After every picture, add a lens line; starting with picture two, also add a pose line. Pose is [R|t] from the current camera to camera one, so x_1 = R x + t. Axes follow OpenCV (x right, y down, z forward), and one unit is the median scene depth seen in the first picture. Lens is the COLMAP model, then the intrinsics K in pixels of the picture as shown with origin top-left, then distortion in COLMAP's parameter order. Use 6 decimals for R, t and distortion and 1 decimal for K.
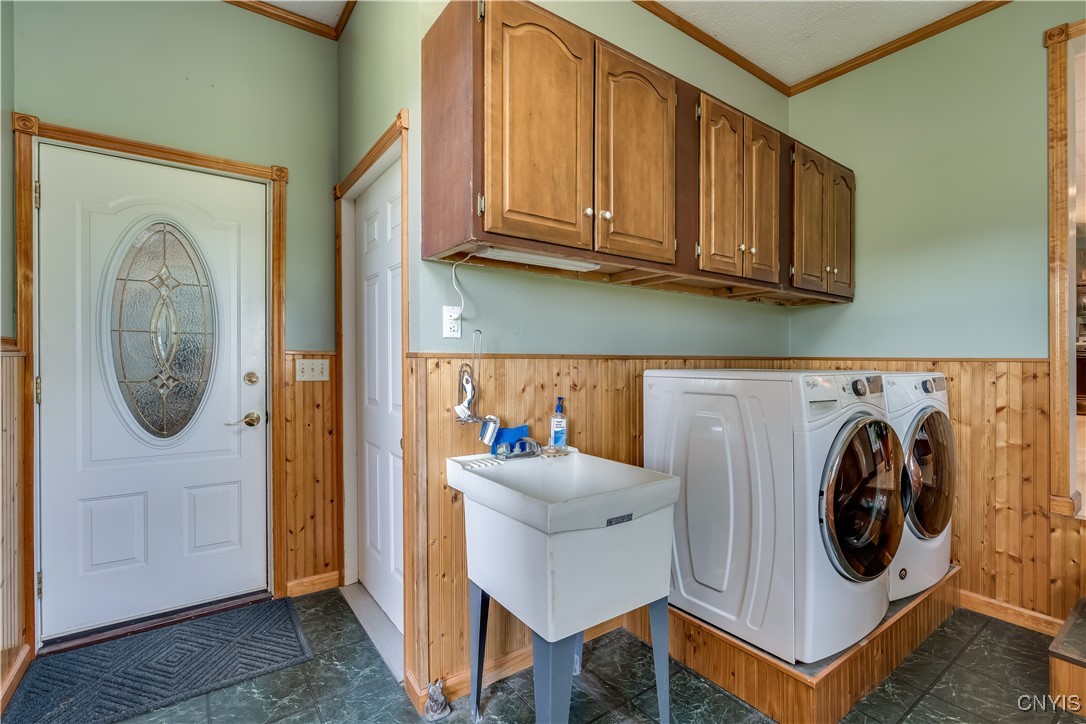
lens RADIAL K [[497.0, 0, 539.8], [0, 497.0, 363.9], [0, 0, 1]] dist [0.001043, 0.000494]
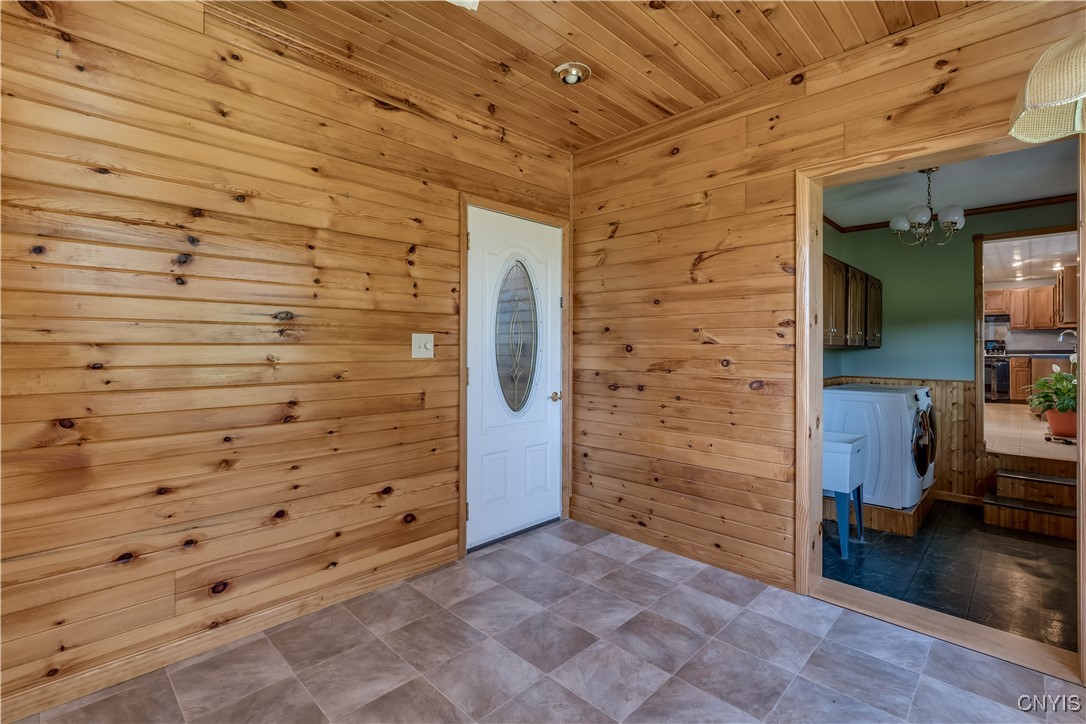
lens RADIAL K [[497.0, 0, 547.3], [0, 497.0, 353.5], [0, 0, 1]] dist [0.001043, 0.000494]
pose [[0.984756, 0.000034, 0.173941, -1.201020], [0.000881, 0.999986, -0.005185, -0.118356], [-0.173939, 0.005260, 0.984742, -0.827343]]
